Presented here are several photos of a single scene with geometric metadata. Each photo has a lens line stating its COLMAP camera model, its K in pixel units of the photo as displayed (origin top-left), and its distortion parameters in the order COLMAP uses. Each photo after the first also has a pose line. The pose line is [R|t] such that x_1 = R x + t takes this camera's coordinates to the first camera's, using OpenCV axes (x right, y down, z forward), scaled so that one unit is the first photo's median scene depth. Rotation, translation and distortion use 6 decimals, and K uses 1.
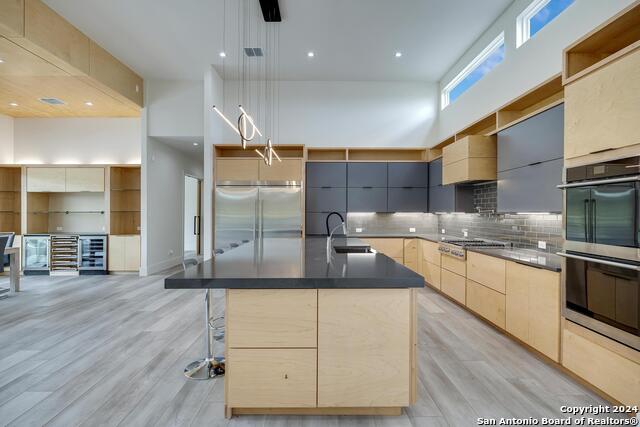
lens RADIAL K [[342.7, 0, 316.6], [0, 342.7, 212.5], [0, 0, 1]] dist [0.009580, -0.000380]
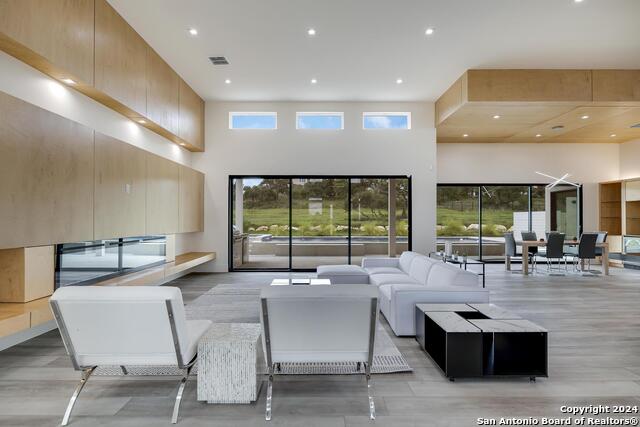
lens RADIAL K [[329.1, 0, 319.0], [0, 329.1, 217.0], [0, 0, 1]] dist [0.000258, 0.001504]
pose [[0.008362, -0.008827, -0.999926, 0.367242], [-0.002458, 0.999958, -0.008848, 0.010524], [0.999962, 0.002532, 0.008340, -0.133718]]
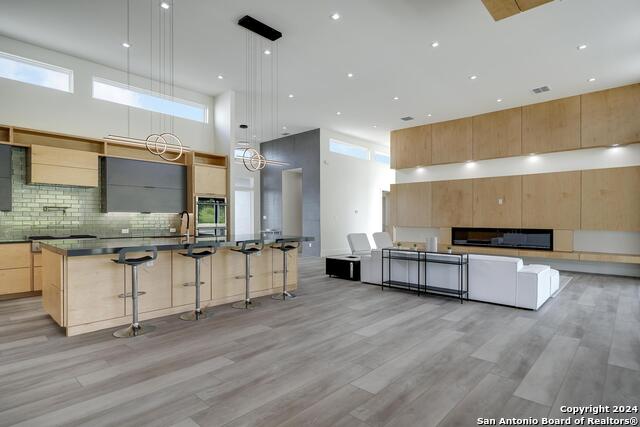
lens RADIAL K [[342.7, 0, 319.5], [0, 342.7, 214.5], [0, 0, 1]] dist [0.009580, -0.000380]
pose [[-0.734644, 0.006626, 0.678421, -0.693664], [-0.003185, 0.999908, -0.013215, 0.016131], [-0.678445, -0.011869, -0.734555, 0.891450]]
